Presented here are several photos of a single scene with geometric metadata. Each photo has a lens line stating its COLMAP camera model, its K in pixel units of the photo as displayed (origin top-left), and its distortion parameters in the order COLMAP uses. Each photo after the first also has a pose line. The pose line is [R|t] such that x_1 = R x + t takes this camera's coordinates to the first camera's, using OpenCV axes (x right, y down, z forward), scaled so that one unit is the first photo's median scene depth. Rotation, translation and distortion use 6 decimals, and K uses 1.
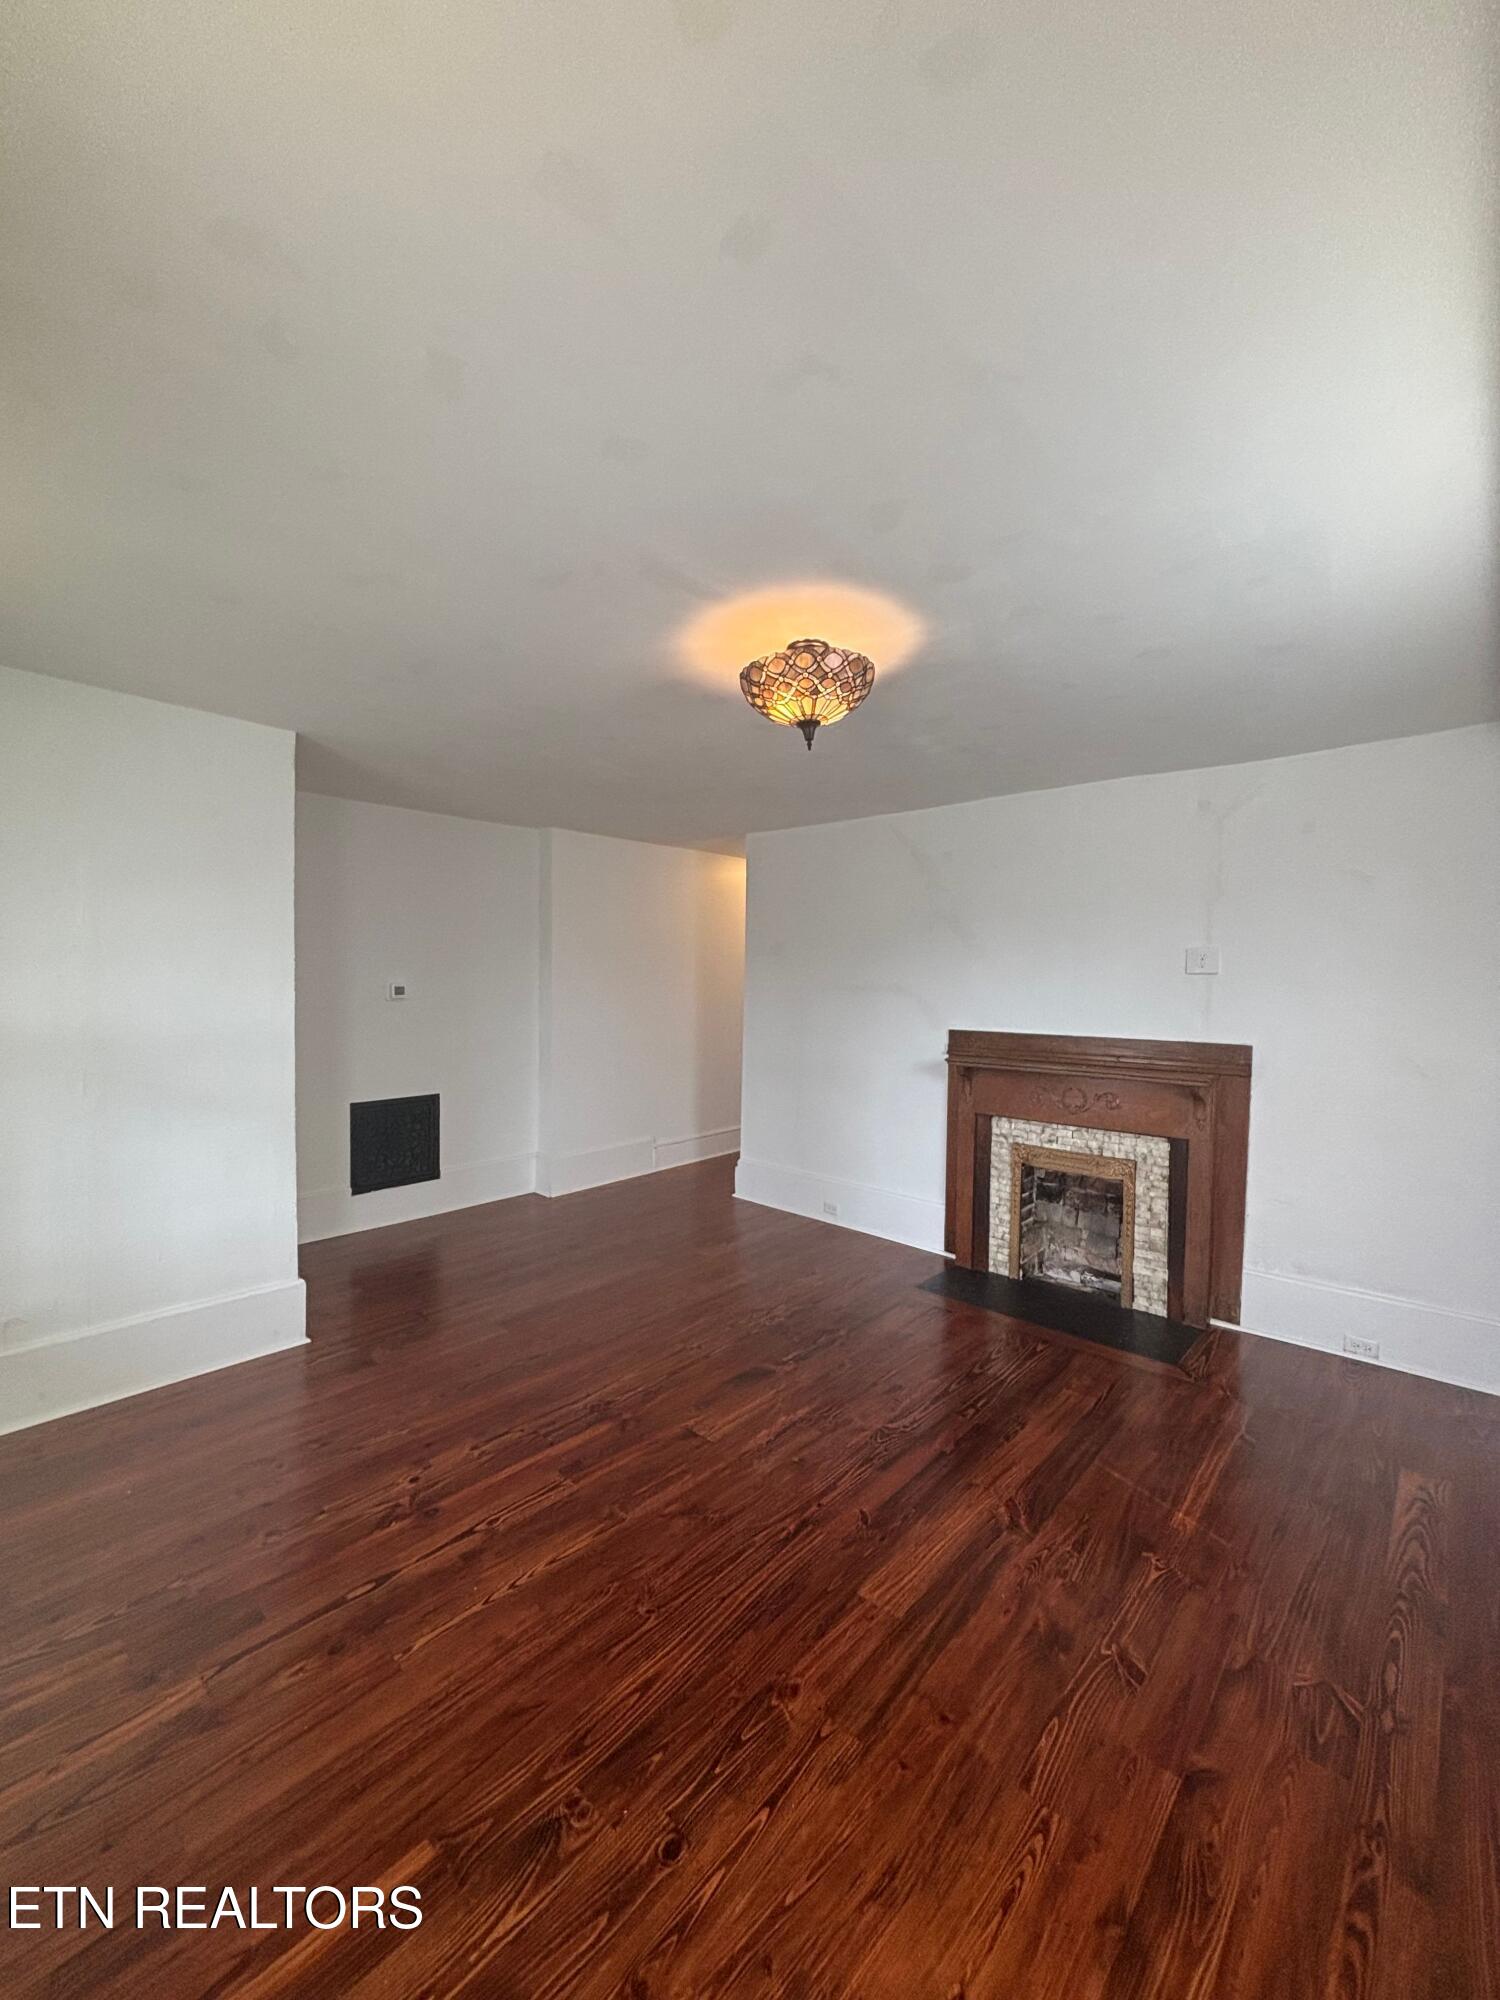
lens RADIAL K [[804.5, 0, 755.8], [0, 804.5, 992.7], [0, 0, 1]] dist [0.009080, -0.000245]
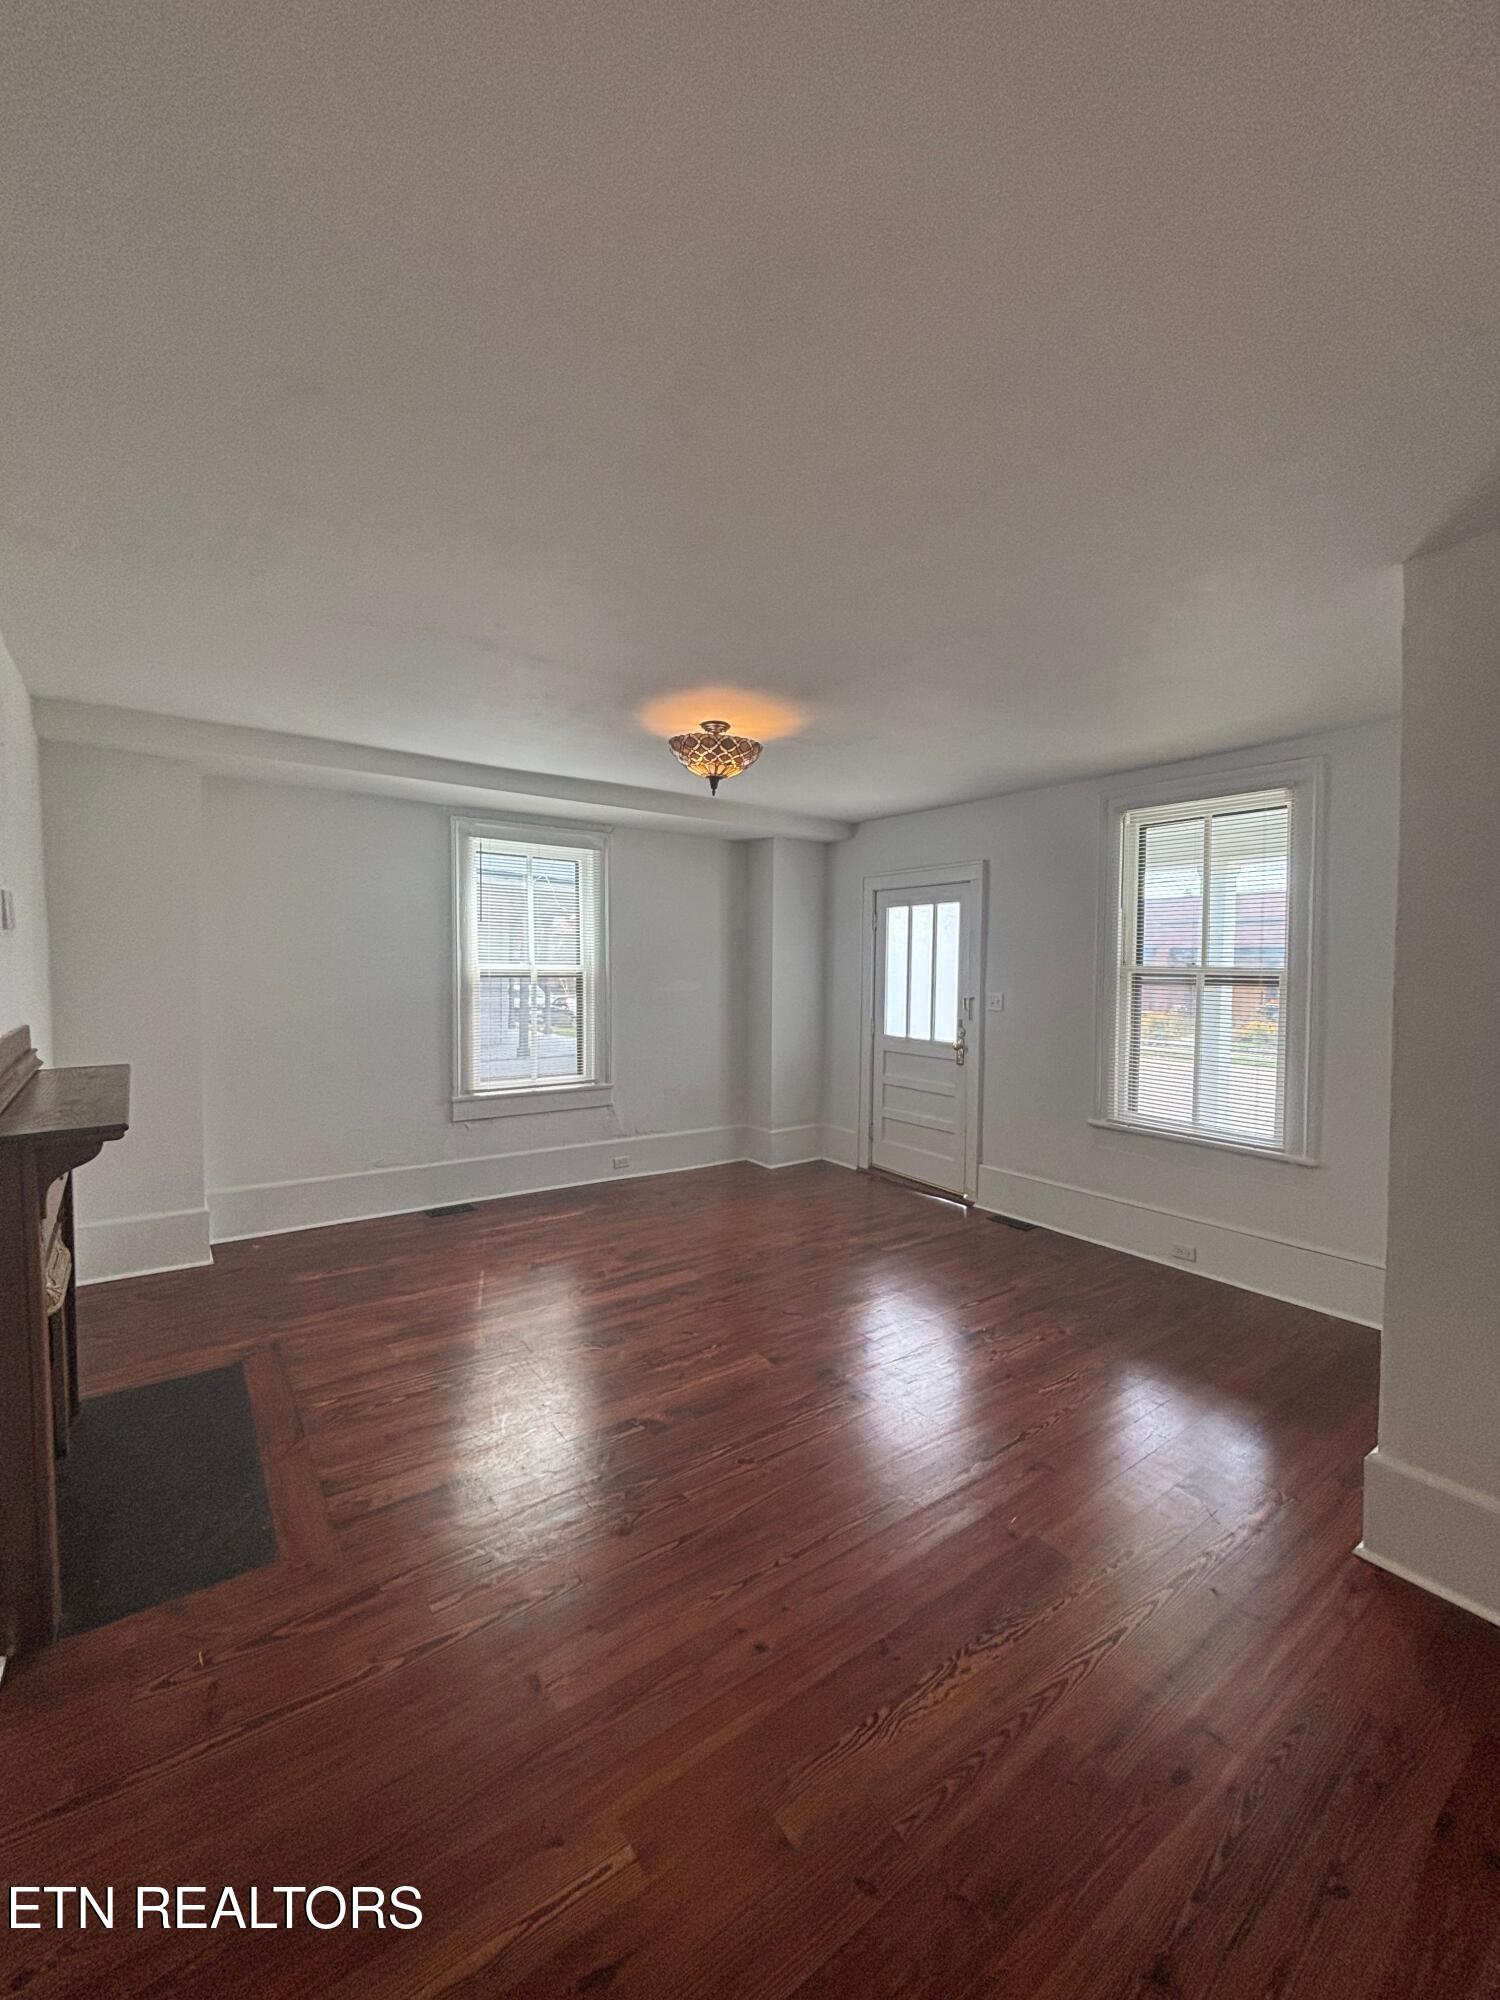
lens RADIAL K [[804.5, 0, 755.8], [0, 804.5, 992.7], [0, 0, 1]] dist [0.009080, -0.000245]
pose [[-0.979361, -0.028196, 0.200143, -0.316204], [-0.016333, 0.998024, 0.060681, -0.032294], [-0.201458, 0.056159, -0.977886, 2.462841]]
